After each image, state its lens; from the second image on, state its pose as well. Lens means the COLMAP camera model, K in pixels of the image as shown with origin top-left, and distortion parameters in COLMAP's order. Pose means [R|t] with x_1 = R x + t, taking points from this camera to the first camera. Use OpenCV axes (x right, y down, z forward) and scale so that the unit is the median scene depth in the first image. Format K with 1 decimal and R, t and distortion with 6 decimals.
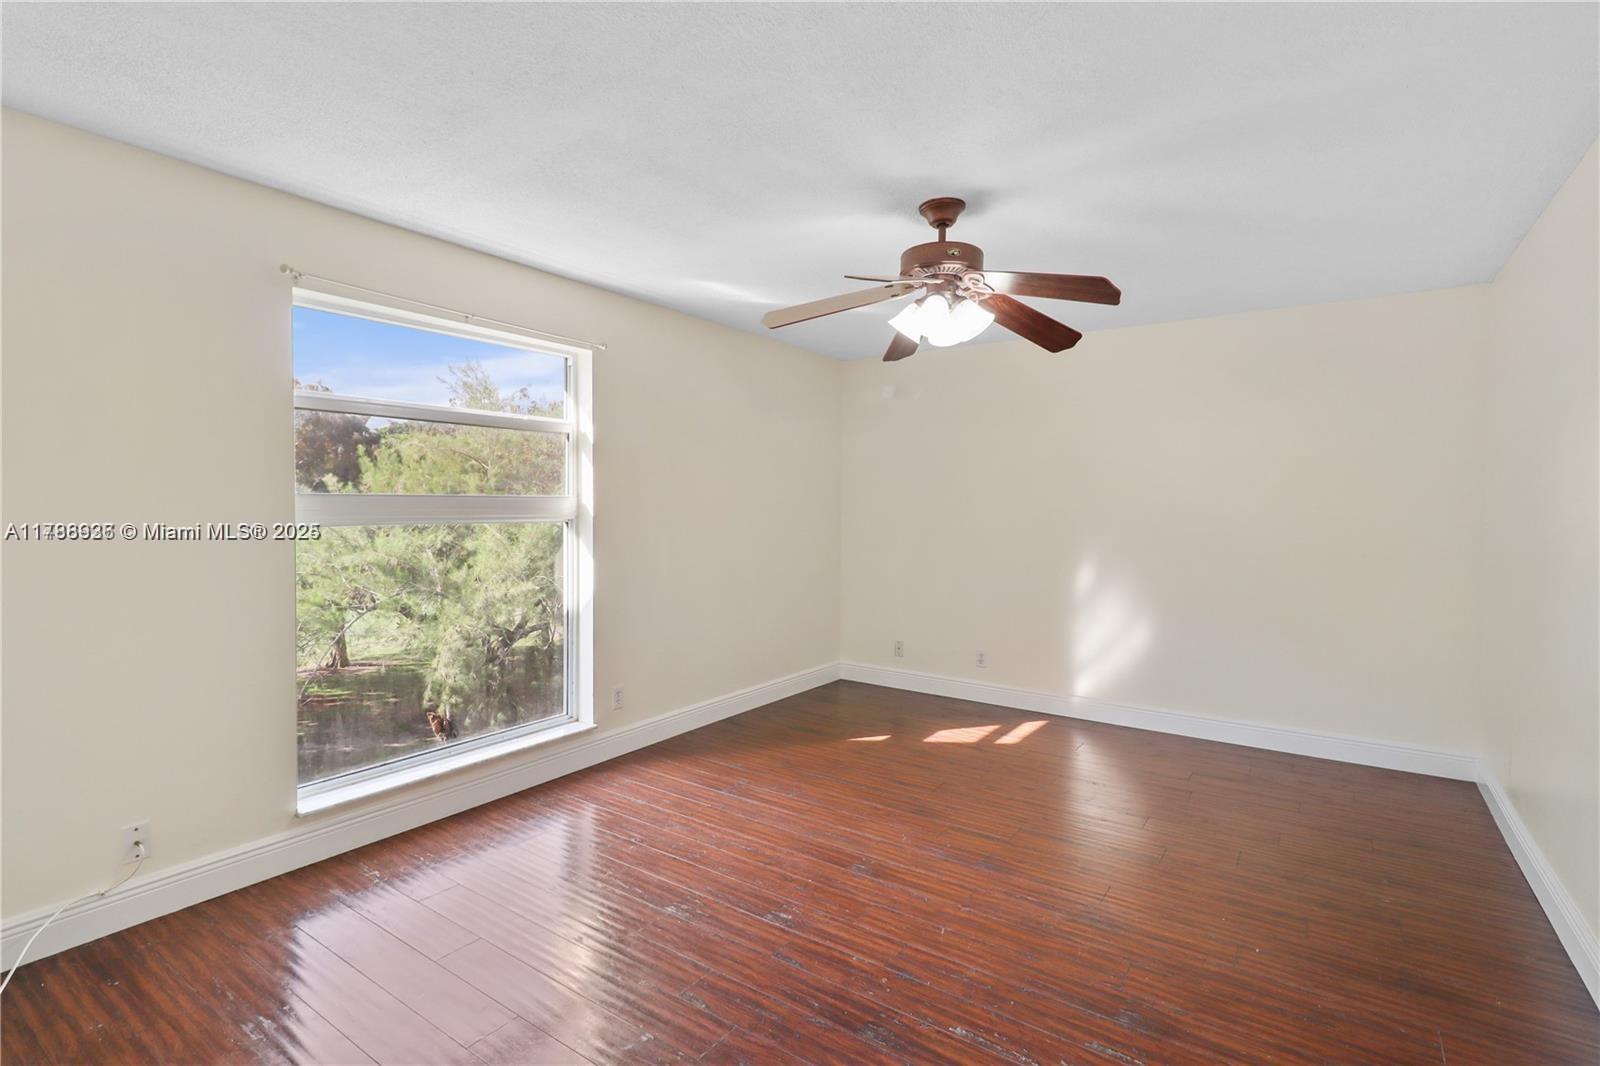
lens RADIAL K [[733.4, 0, 798.0], [0, 733.4, 497.6], [0, 0, 1]] dist [0.001185, -0.001401]
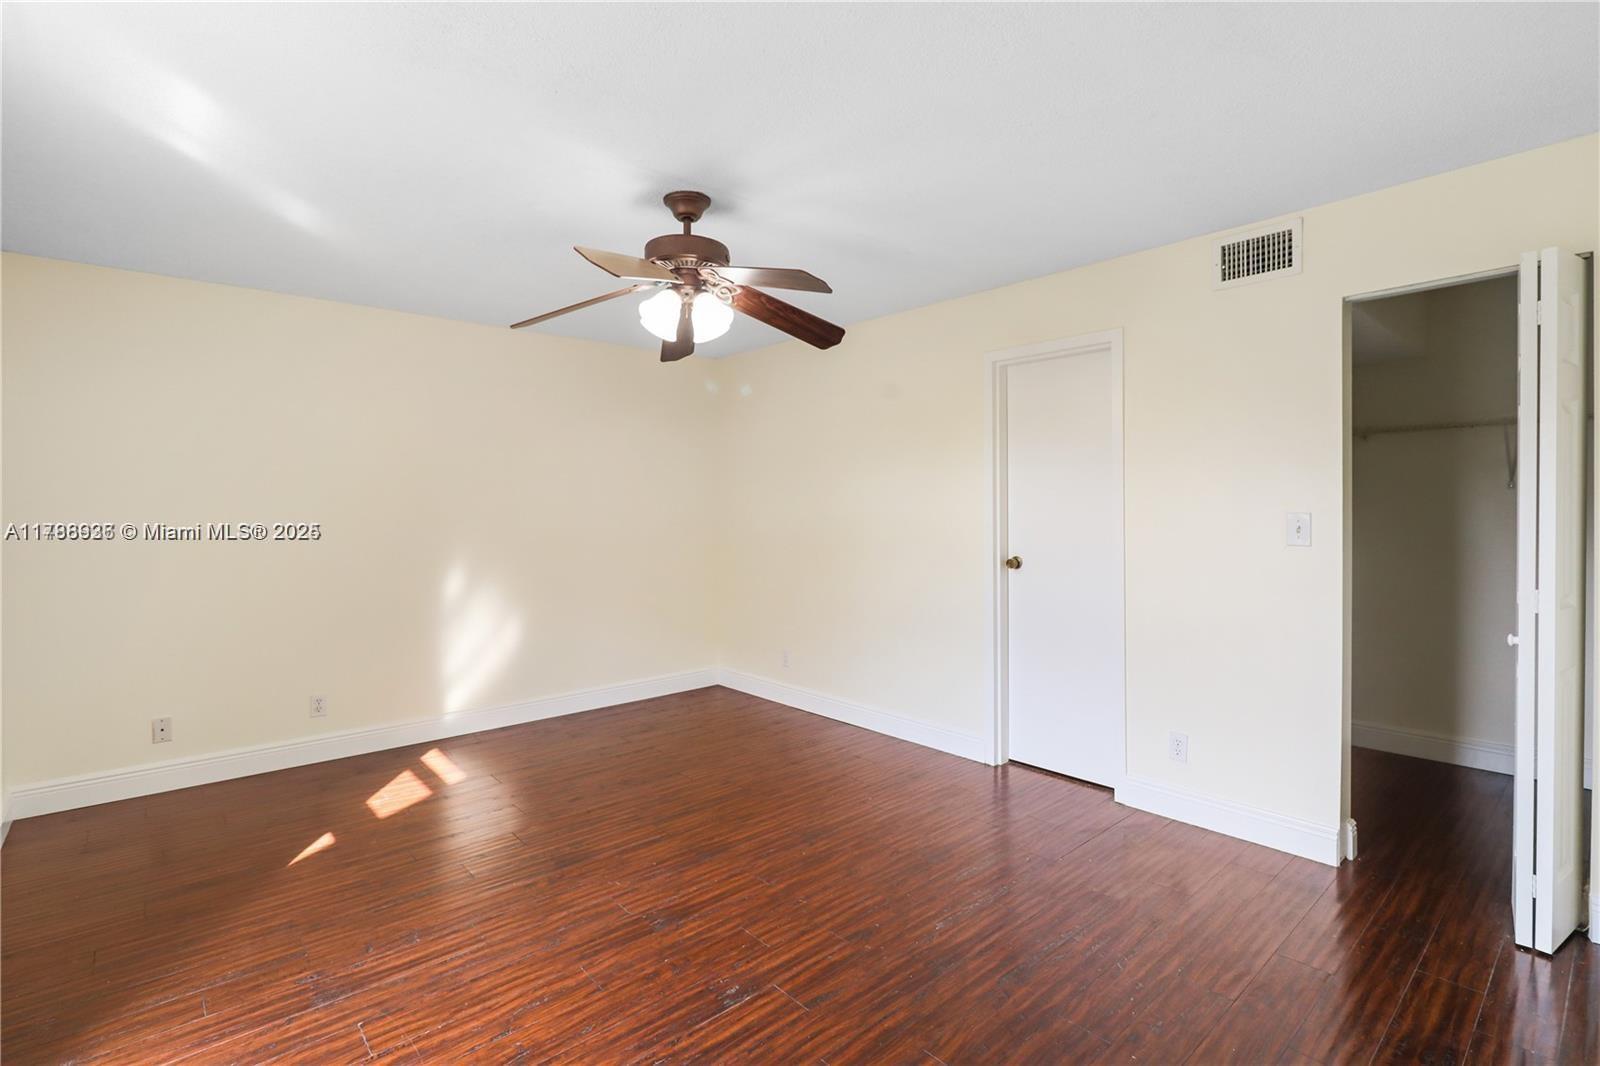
lens RADIAL K [[733.4, 0, 798.0], [0, 733.4, 497.6], [0, 0, 1]] dist [0.001185, -0.001401]
pose [[0.264816, 0.002318, 0.964296, -0.571228], [-0.002585, 0.999995, -0.001694, 0.001366], [-0.964295, -0.002044, 0.264821, 0.491962]]
